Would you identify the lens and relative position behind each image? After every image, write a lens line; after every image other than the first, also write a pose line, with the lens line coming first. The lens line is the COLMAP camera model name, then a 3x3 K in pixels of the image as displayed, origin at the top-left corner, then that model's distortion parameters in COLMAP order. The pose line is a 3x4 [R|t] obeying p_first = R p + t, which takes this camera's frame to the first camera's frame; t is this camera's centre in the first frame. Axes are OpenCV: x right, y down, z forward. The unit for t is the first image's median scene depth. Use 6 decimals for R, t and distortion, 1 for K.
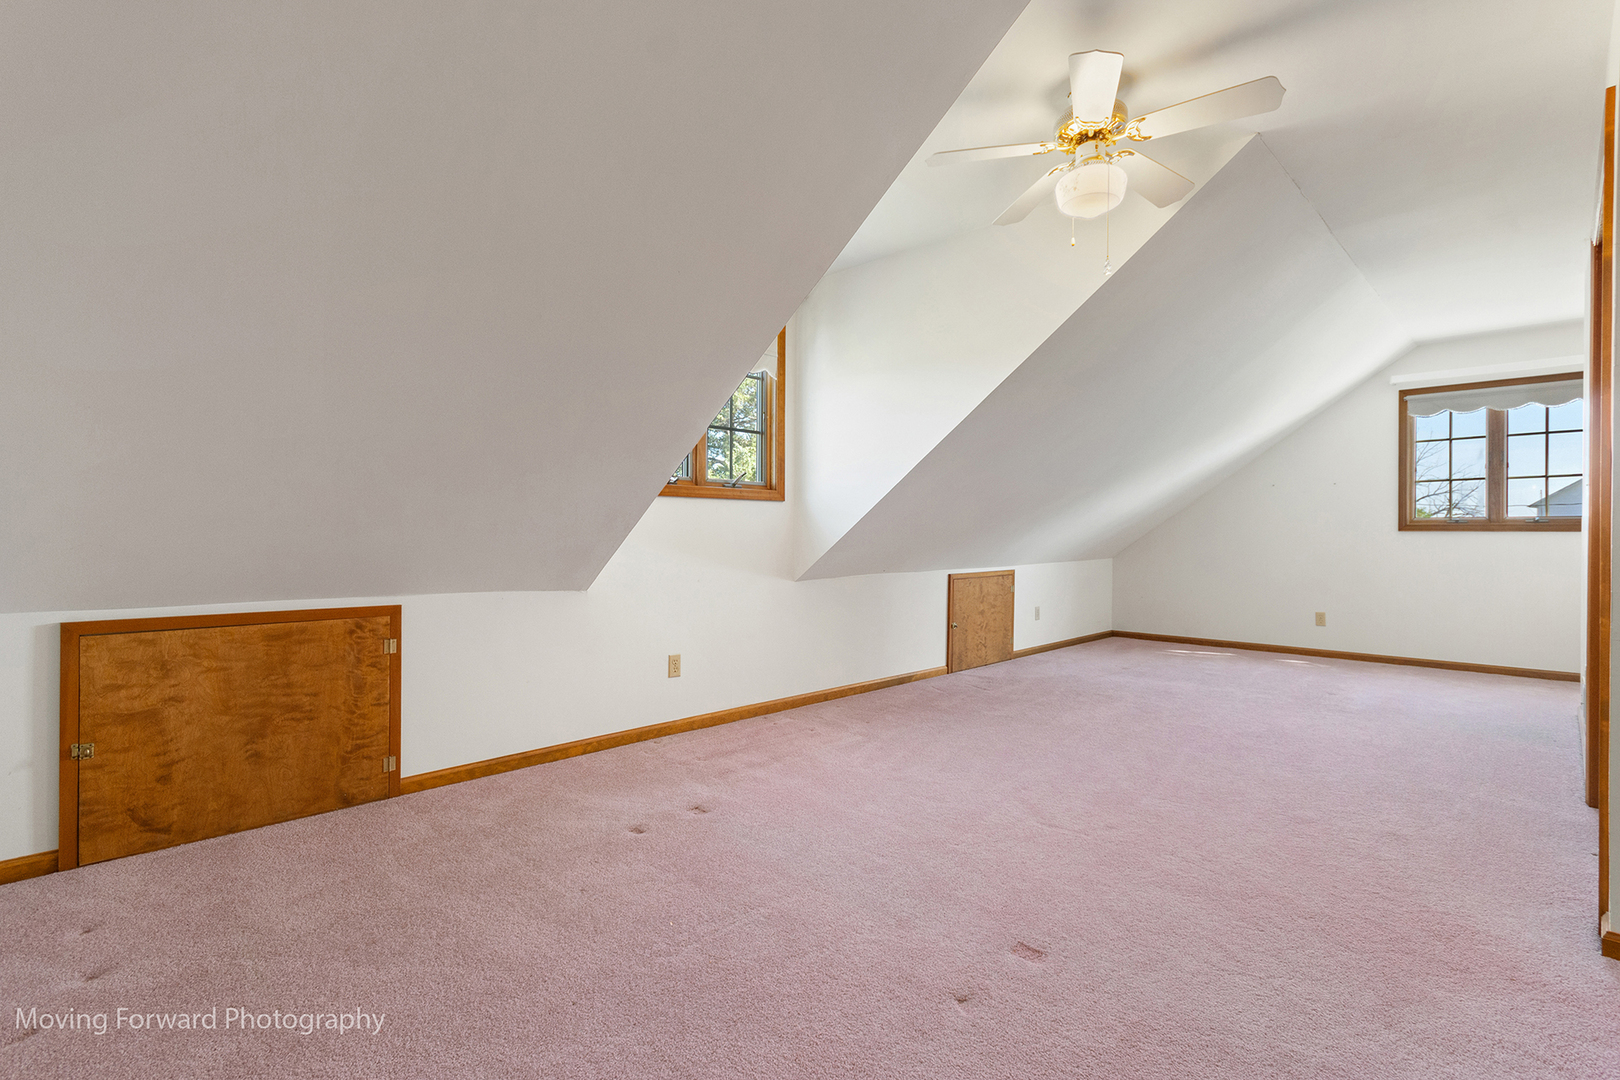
lens RADIAL K [[757.9, 0, 806.5], [0, 757.9, 544.5], [0, 0, 1]] dist [0.009212, 0.000008]
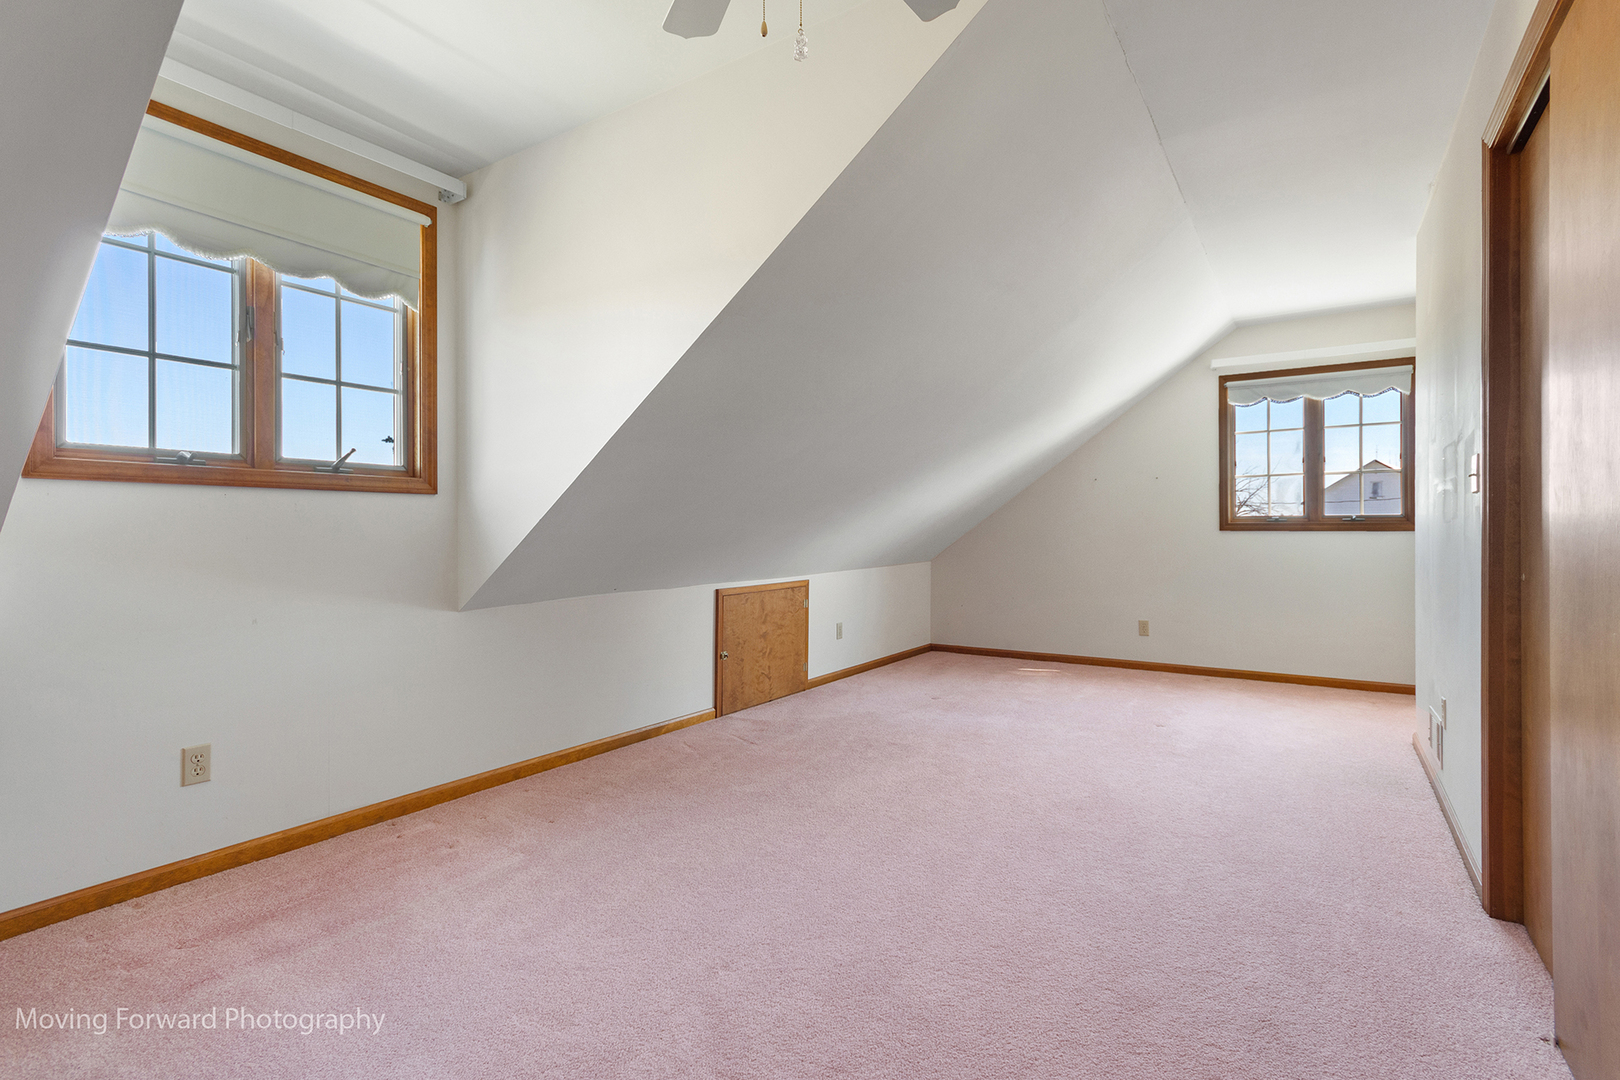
lens RADIAL K [[757.9, 0, 810.1], [0, 757.9, 531.9], [0, 0, 1]] dist [0.009212, 0.000008]
pose [[0.982186, -0.004646, 0.187855, 0.135125], [0.006677, 0.999926, -0.010181, -0.011371], [-0.187794, 0.011254, 0.982144, 0.216020]]
